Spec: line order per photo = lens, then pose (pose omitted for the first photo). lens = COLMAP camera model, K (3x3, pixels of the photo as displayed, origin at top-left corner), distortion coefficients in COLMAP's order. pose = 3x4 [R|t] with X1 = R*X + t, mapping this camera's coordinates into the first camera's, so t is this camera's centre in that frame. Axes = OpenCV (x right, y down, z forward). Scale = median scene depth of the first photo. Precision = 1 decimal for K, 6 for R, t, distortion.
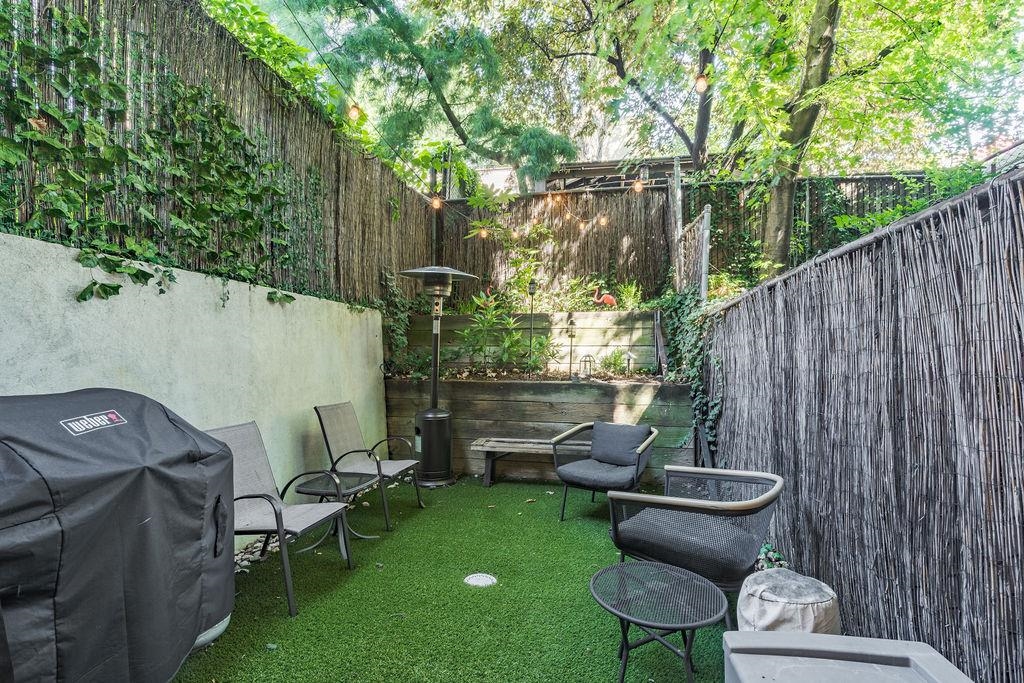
lens RADIAL K [[466.7, 0, 511.6], [0, 466.7, 344.5], [0, 0, 1]] dist [-0.000928, 0.000730]
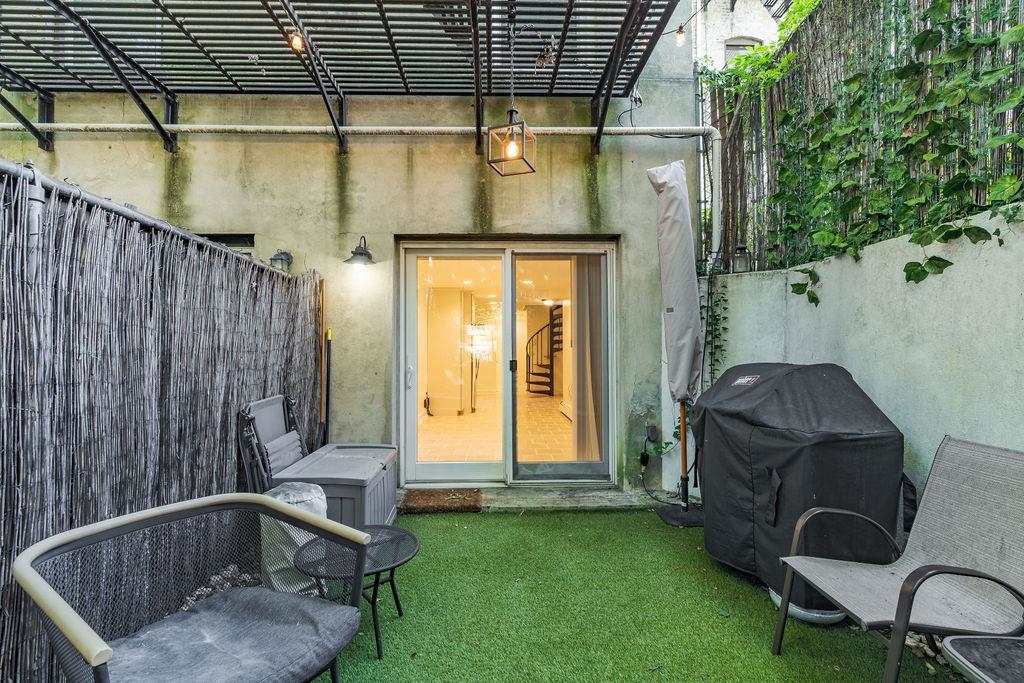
lens RADIAL K [[466.7, 0, 511.6], [0, 466.7, 344.5], [0, 0, 1]] dist [-0.000928, 0.000730]
pose [[-0.975863, -0.005127, -0.218323, 0.084178], [0.005229, 0.998889, -0.046828, 0.042418], [0.218320, -0.046839, -0.974752, 0.883630]]
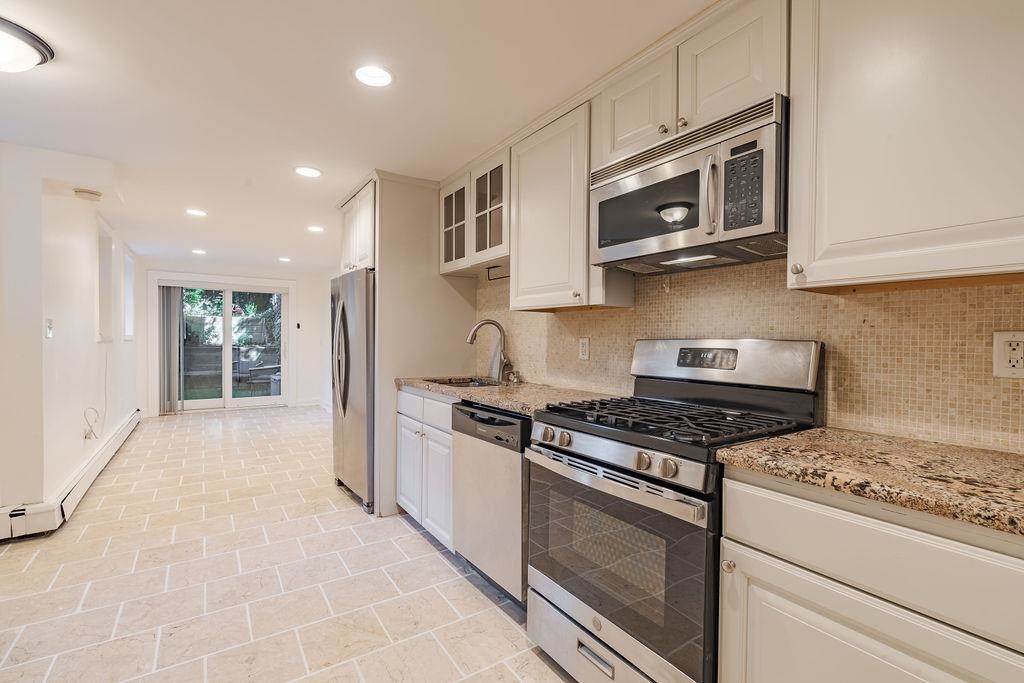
lens RADIAL K [[466.7, 0, 511.6], [0, 466.7, 344.5], [0, 0, 1]] dist [-0.000928, 0.000730]
pose [[0.708374, -0.005515, 0.705816, -0.559317], [-0.024428, 0.999179, 0.032324, -0.053291], [-0.705415, -0.040139, 0.707657, -1.867468]]
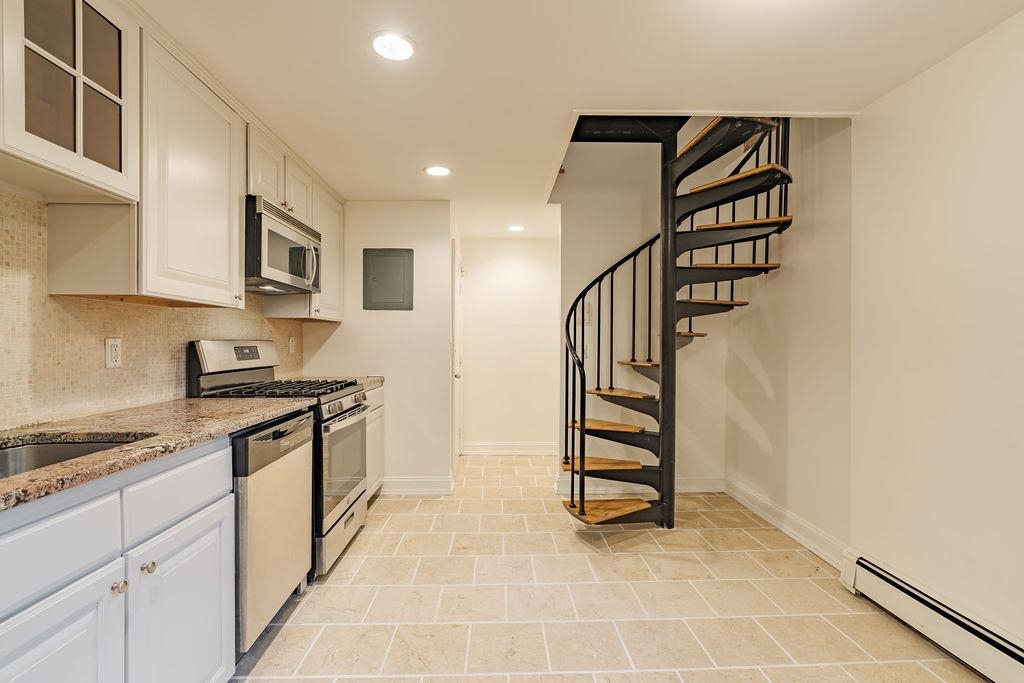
lens RADIAL K [[453.1, 0, 508.4], [0, 453.1, 344.0], [0, 0, 1]] dist [-0.000443, 0.000605]
pose [[-0.975200, -0.006037, -0.221243, -0.354137], [-0.001472, 0.999783, -0.020793, -0.032737], [0.221321, -0.019951, -0.974997, -1.078795]]
